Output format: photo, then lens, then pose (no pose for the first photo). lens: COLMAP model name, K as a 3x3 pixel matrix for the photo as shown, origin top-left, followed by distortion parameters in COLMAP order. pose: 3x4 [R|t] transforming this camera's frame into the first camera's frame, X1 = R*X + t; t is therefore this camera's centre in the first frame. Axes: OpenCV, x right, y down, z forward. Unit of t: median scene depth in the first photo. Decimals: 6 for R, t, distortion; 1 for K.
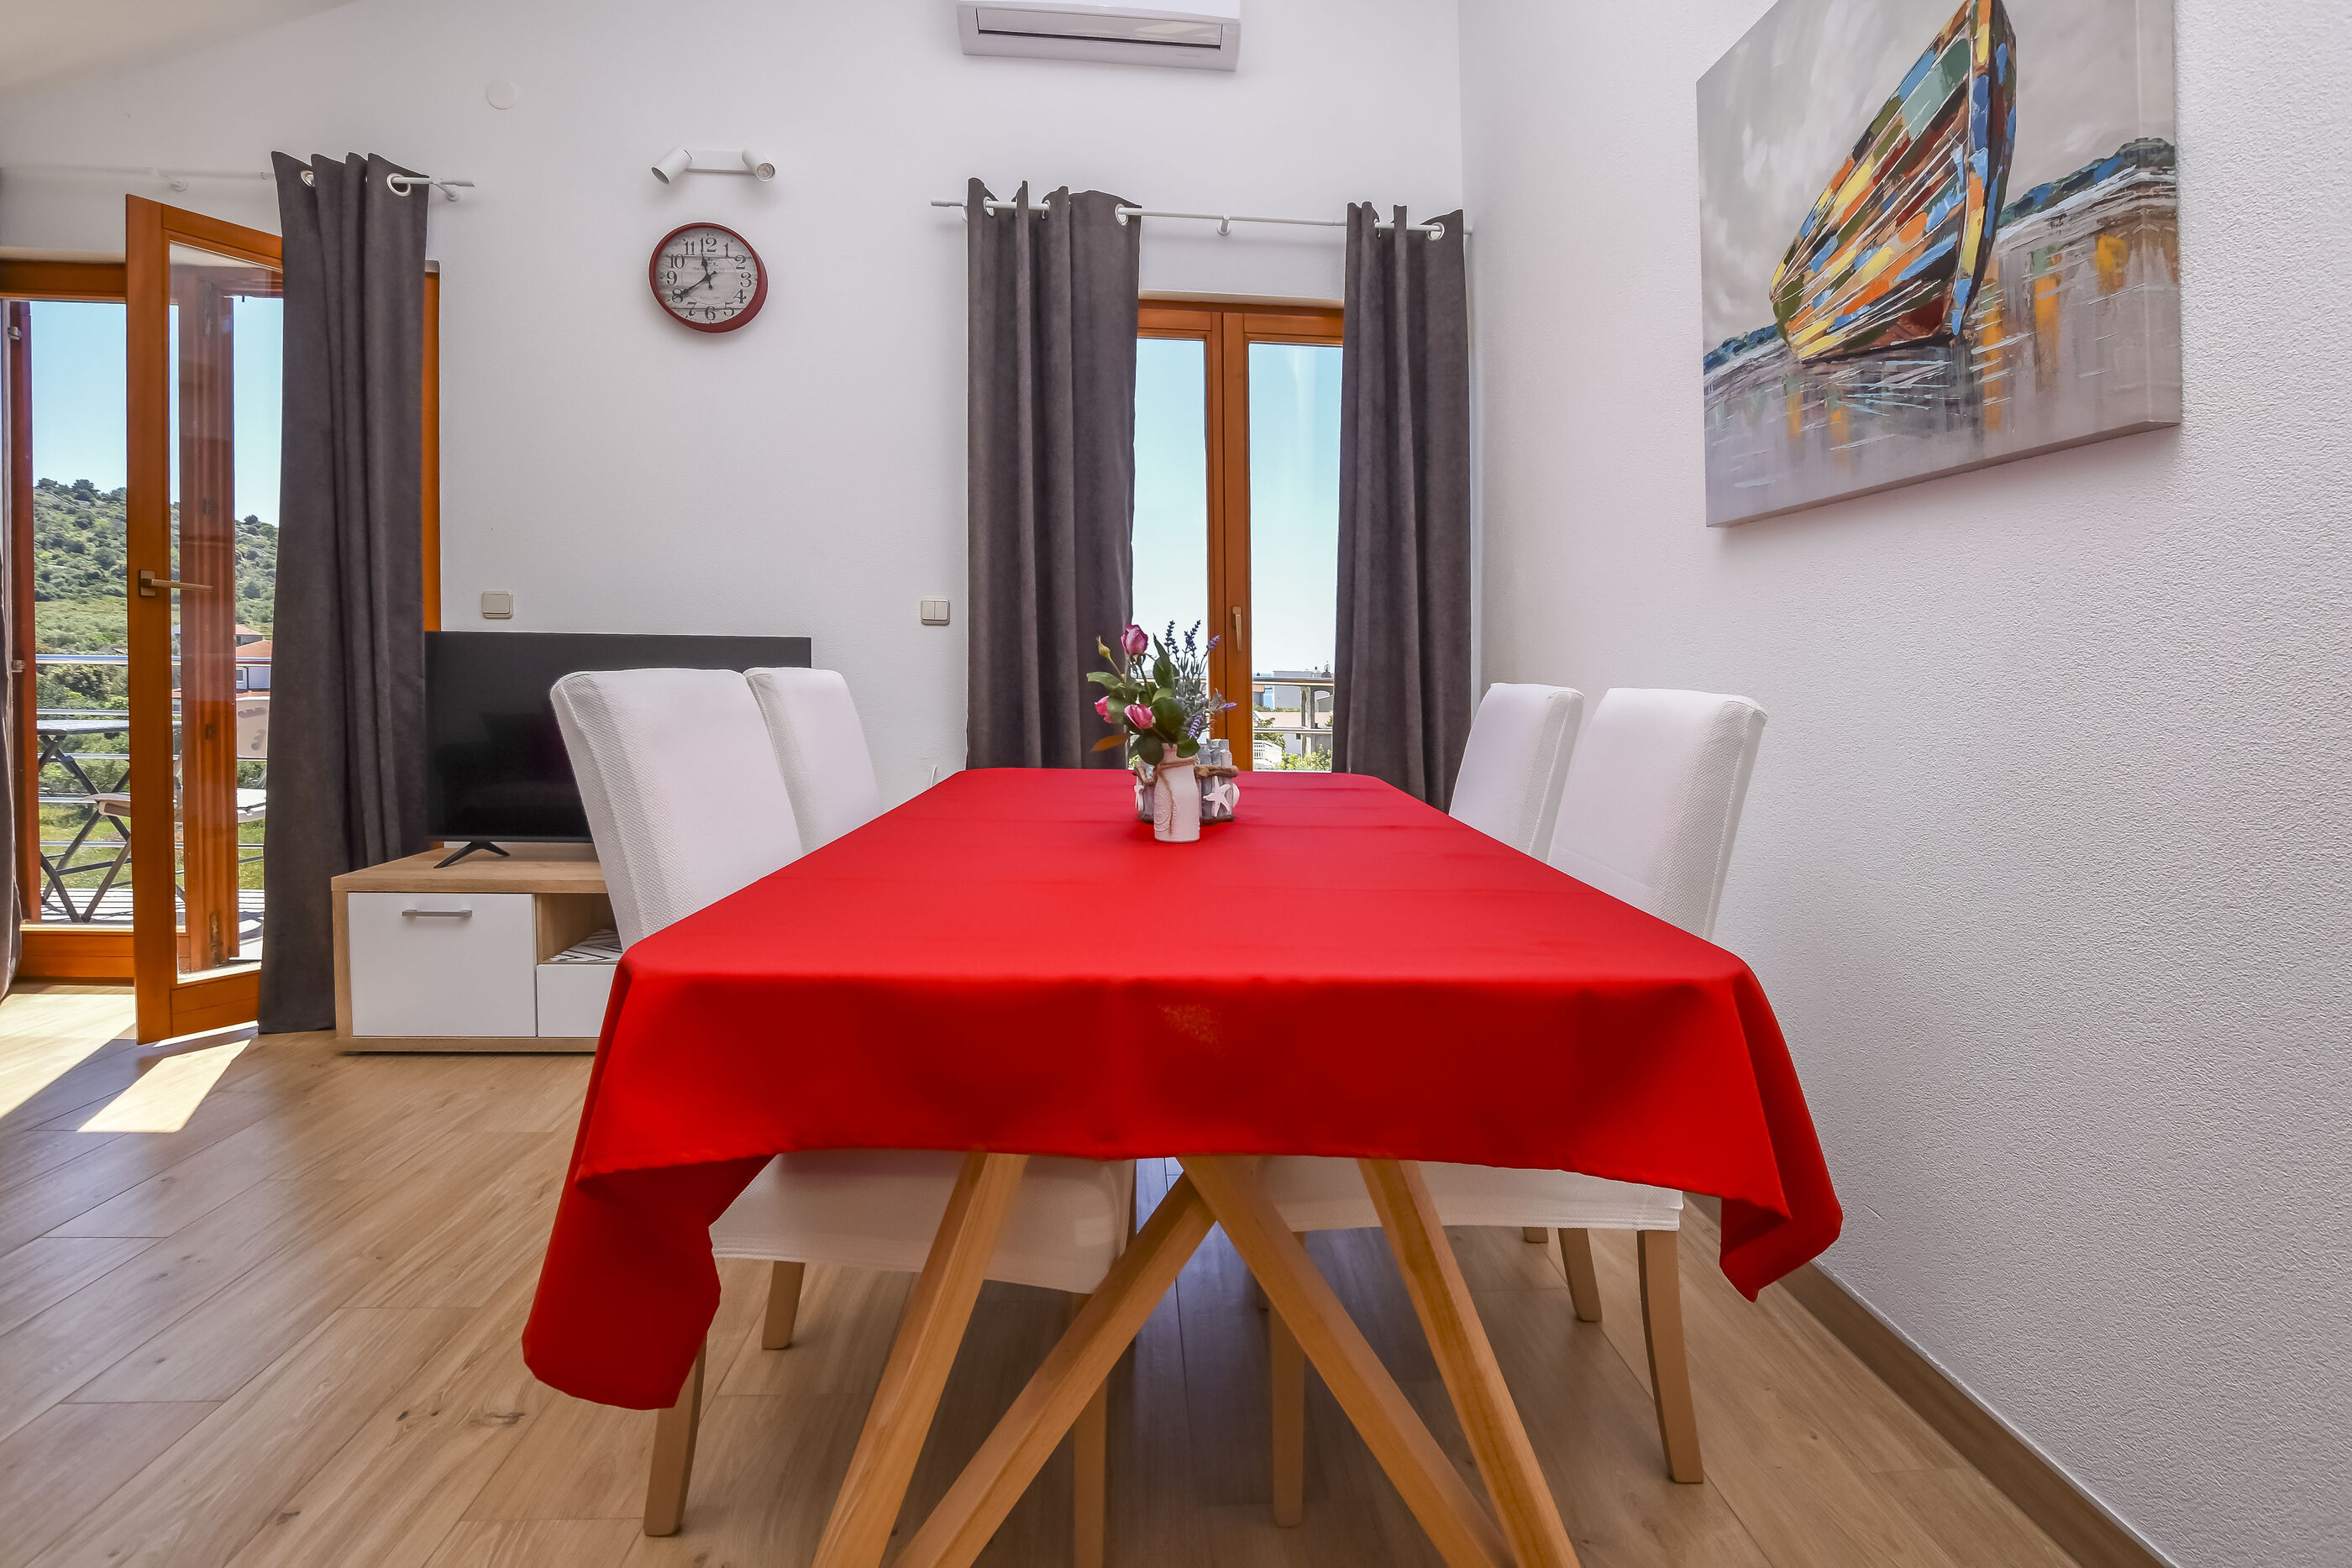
lens RADIAL K [[1025.7, 0, 1093.6], [0, 1025.7, 711.3], [0, 0, 1]] dist [-0.021158, 0.000462]
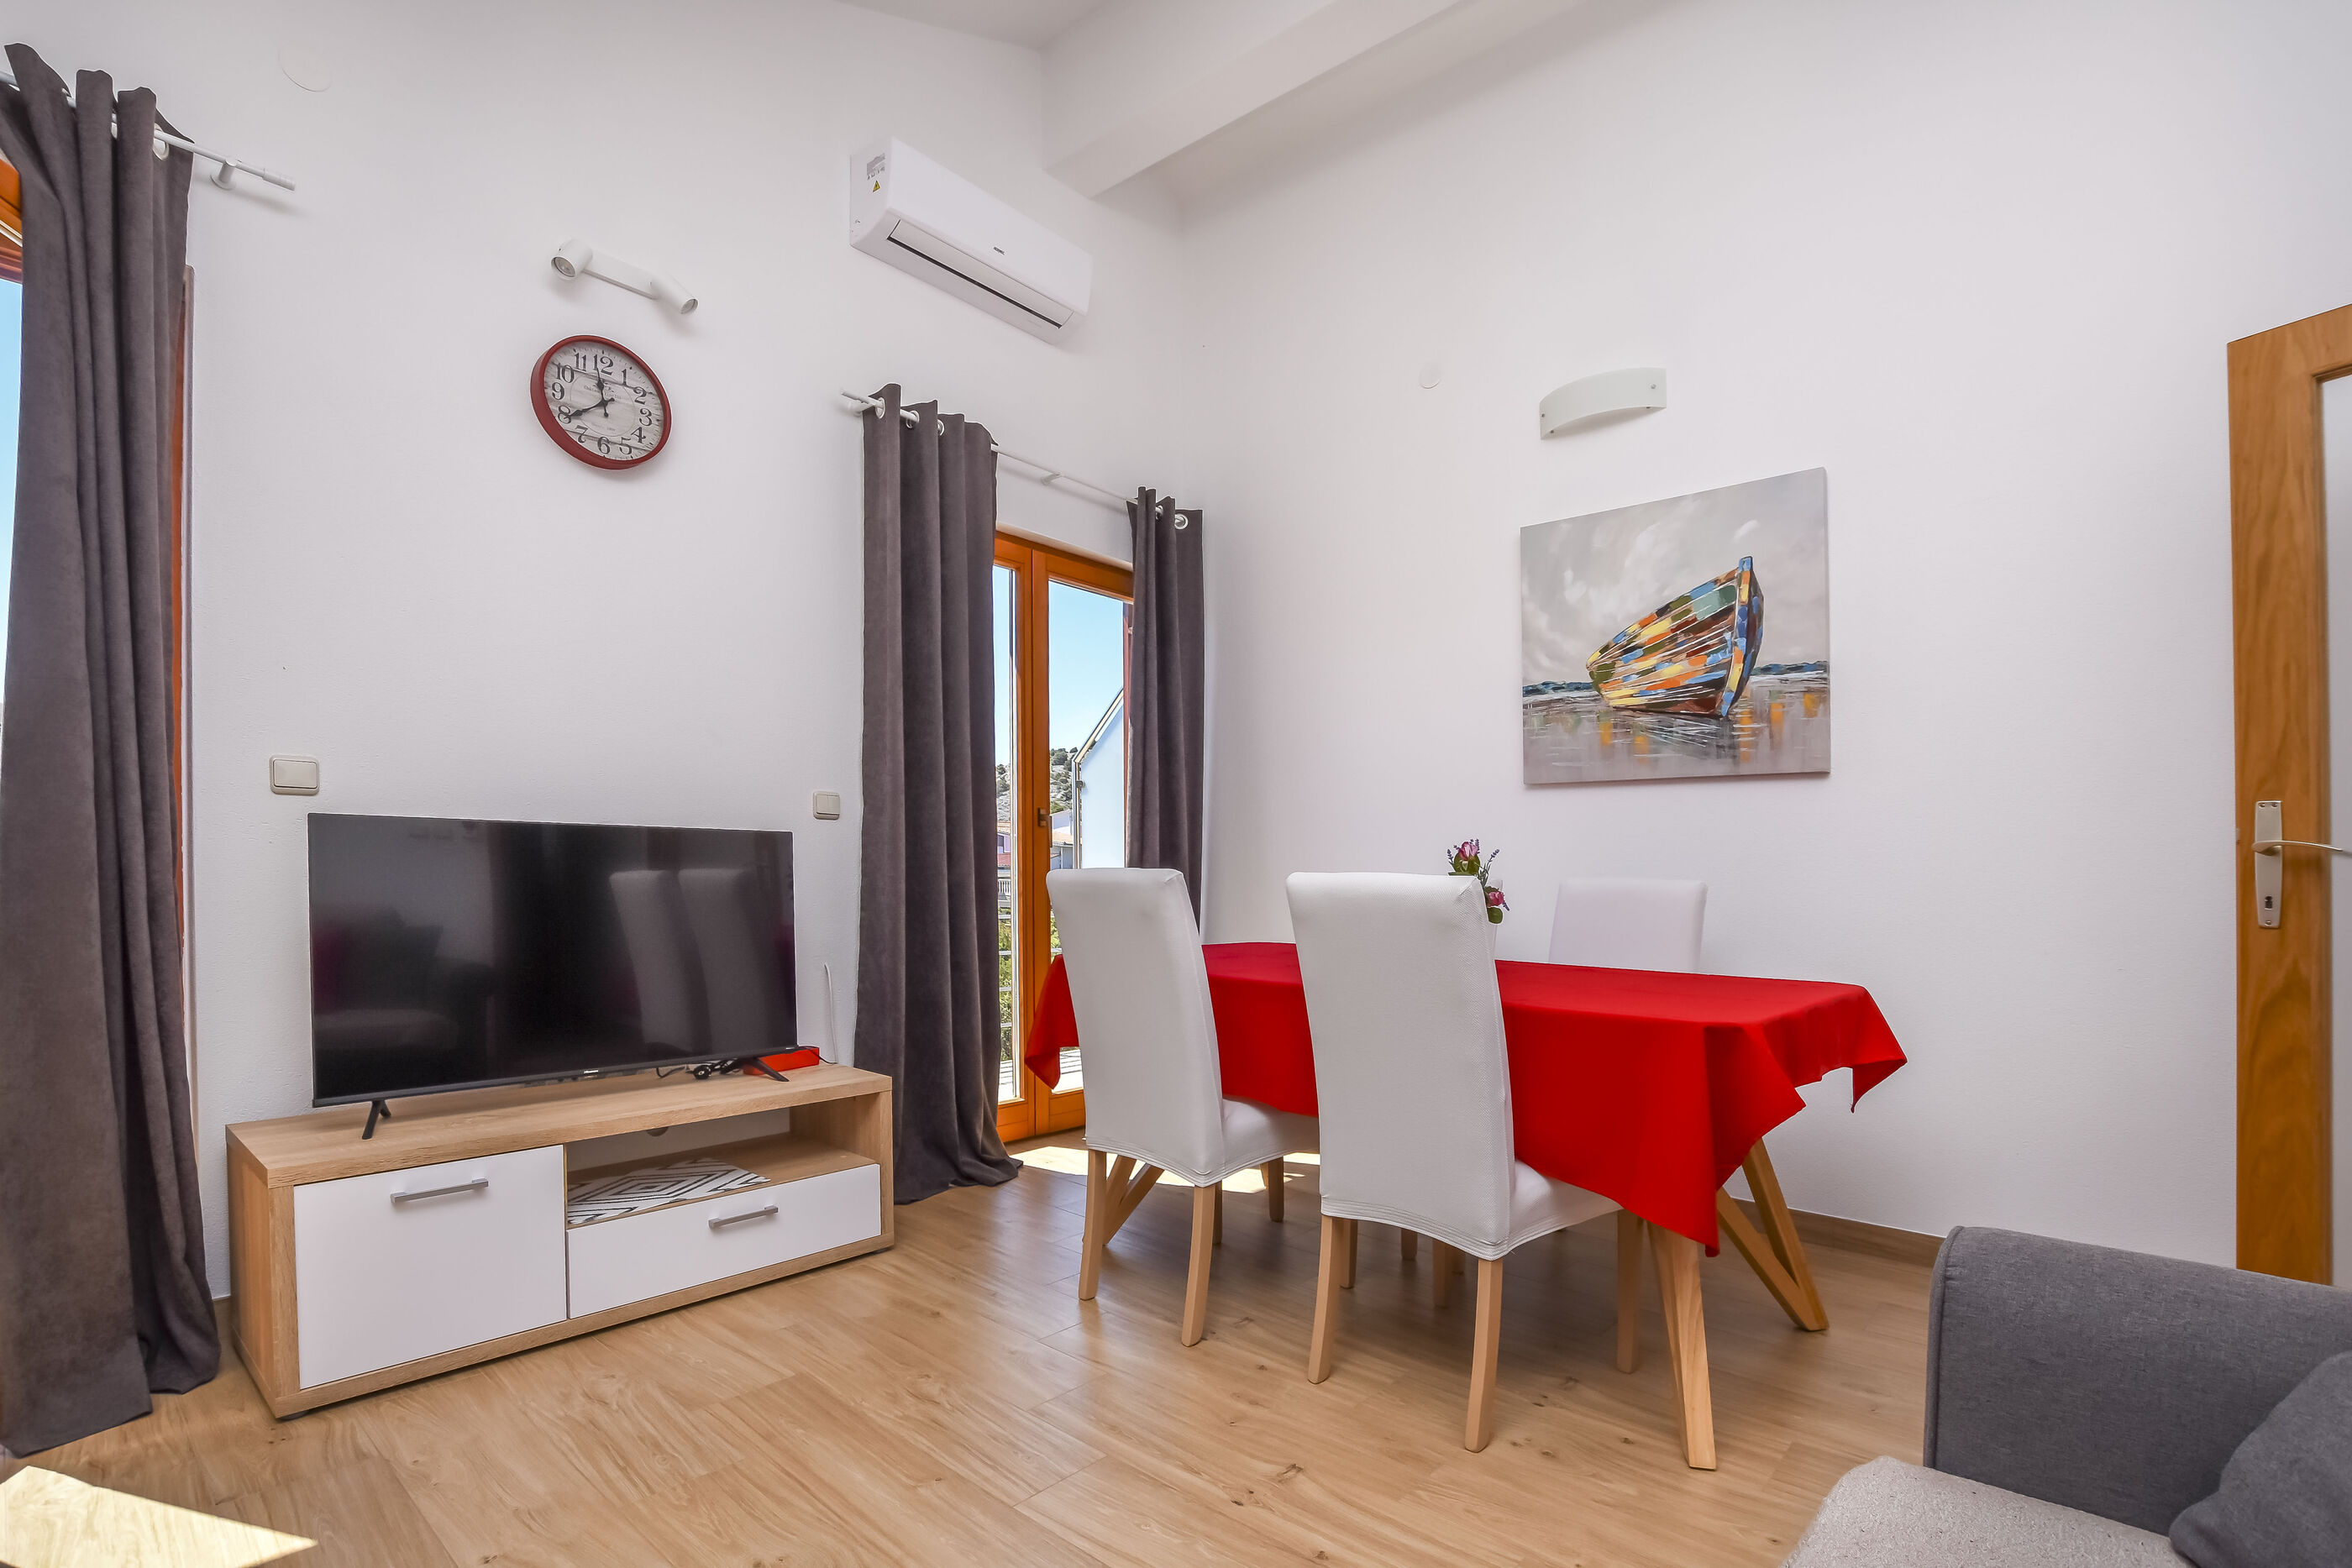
lens RADIAL K [[1031.1, 0, 1170.2], [0, 1031.1, 899.1], [0, 0, 1]] dist [-0.027906, -0.000029]
pose [[0.740549, -0.022559, 0.671624, -1.310021], [0.024793, 0.999673, 0.006241, -0.014014], [-0.671545, 0.012030, 0.740866, 0.134139]]
